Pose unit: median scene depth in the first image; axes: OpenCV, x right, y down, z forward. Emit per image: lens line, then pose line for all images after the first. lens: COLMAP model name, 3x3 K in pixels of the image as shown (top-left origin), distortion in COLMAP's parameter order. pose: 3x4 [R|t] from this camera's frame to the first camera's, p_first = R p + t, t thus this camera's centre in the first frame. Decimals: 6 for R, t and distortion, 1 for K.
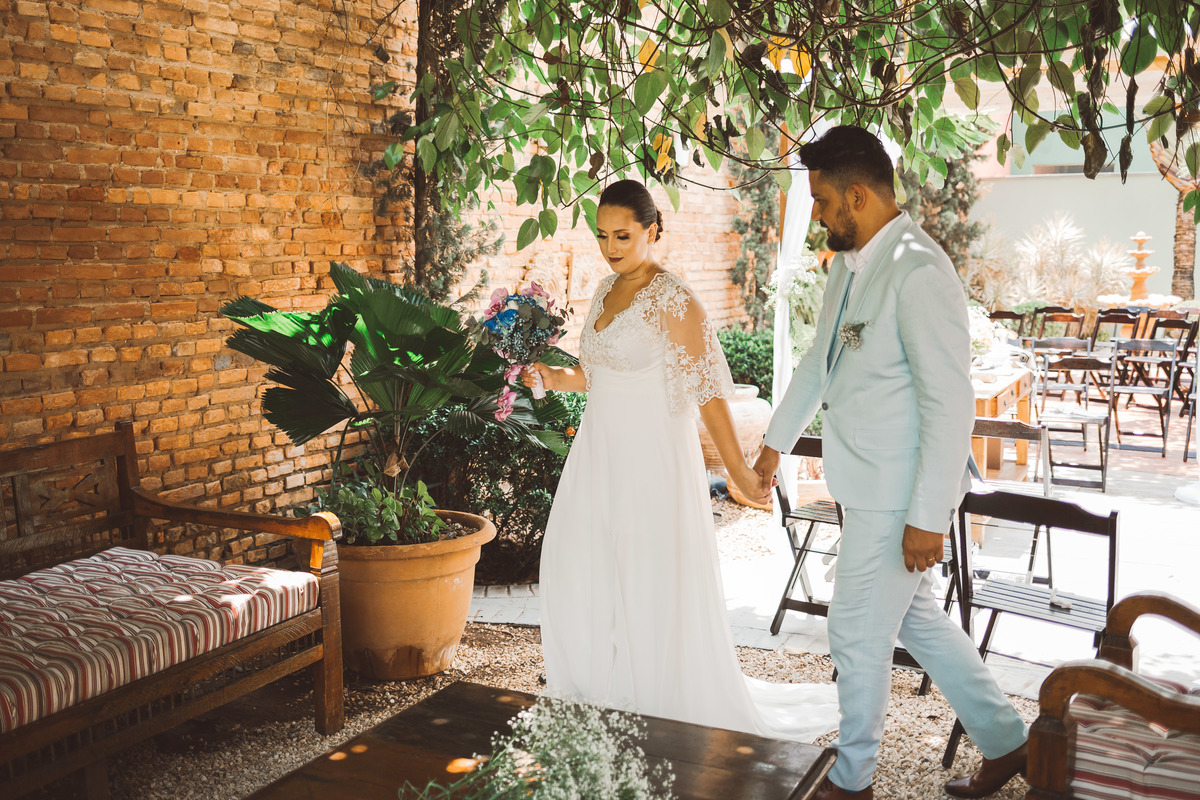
lens RADIAL K [[1207.7, 0, 561.5], [0, 1207.7, 379.7], [0, 0, 1]] dist [-0.060351, 0.042811]
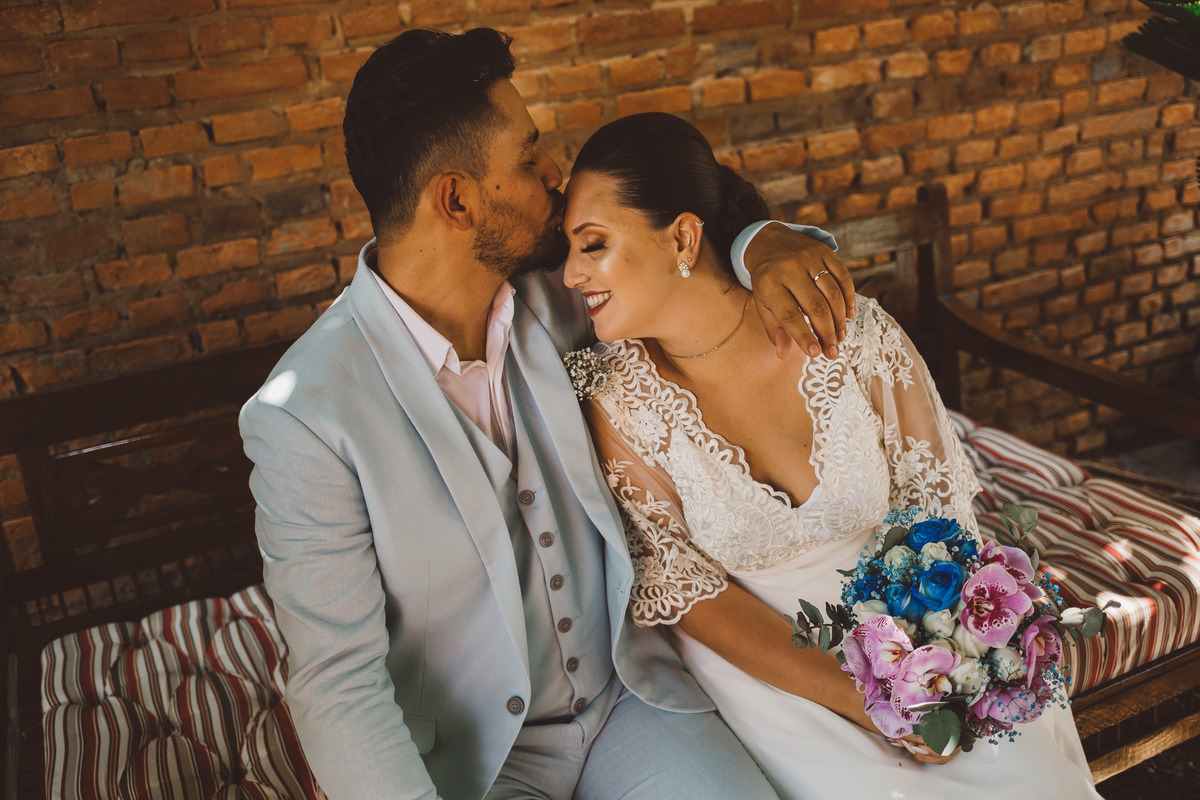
lens RADIAL K [[1241.1, 0, 600.0], [0, 1241.1, 400.0], [0, 0, 1]] dist [-0.063928, 0.034330]
pose [[0.806904, 0.154105, -0.570225, -0.127208], [0.020567, 0.957453, 0.287857, -0.041089], [0.590324, -0.244000, 0.769403, 0.388700]]
